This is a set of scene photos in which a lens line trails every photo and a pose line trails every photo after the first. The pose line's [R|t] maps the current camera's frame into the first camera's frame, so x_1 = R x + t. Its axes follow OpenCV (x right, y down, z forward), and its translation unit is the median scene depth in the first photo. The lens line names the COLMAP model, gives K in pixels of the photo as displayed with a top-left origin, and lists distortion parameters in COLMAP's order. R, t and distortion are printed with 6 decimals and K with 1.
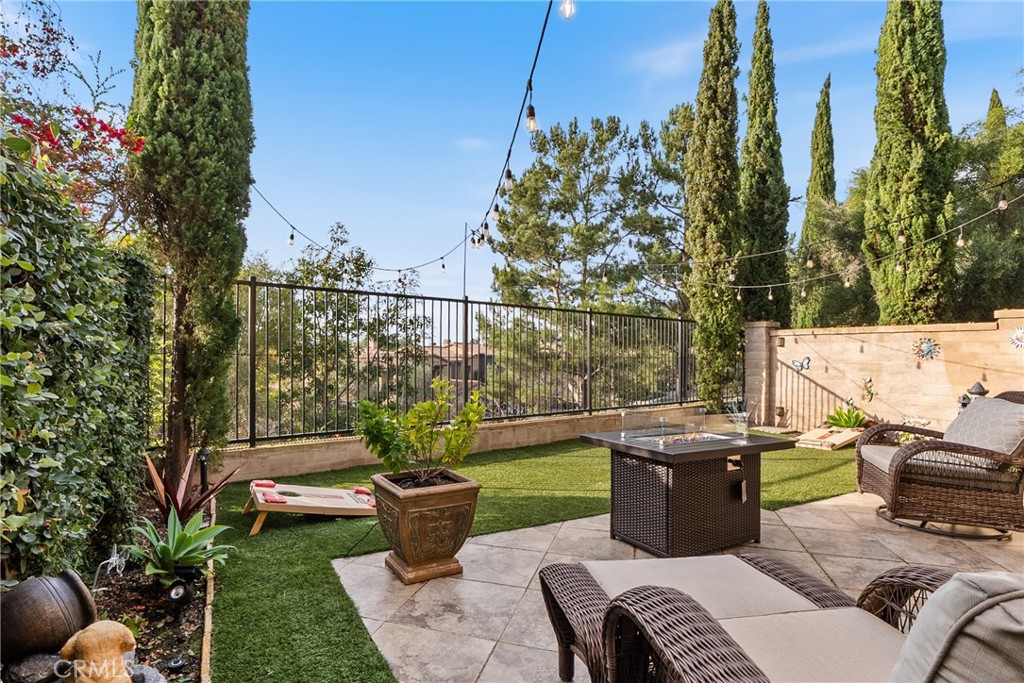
lens RADIAL K [[529.7, 0, 512.3], [0, 529.7, 348.2], [0, 0, 1]] dist [0.000098, 0.000490]
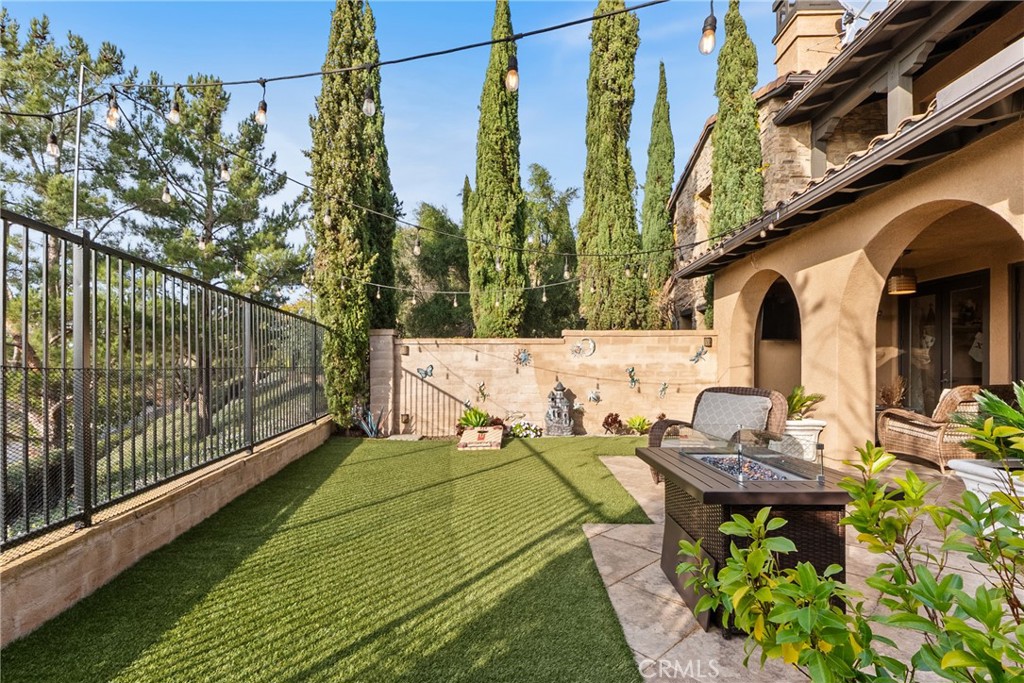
lens RADIAL K [[475.0, 0, 502.8], [0, 475.0, 363.2], [0, 0, 1]] dist [-0.012086, -0.000304]
pose [[0.514274, -0.004039, 0.857616, -0.185085], [-0.002948, 0.999975, 0.006477, 0.006439], [-0.857621, -0.005859, 0.514249, 0.377309]]
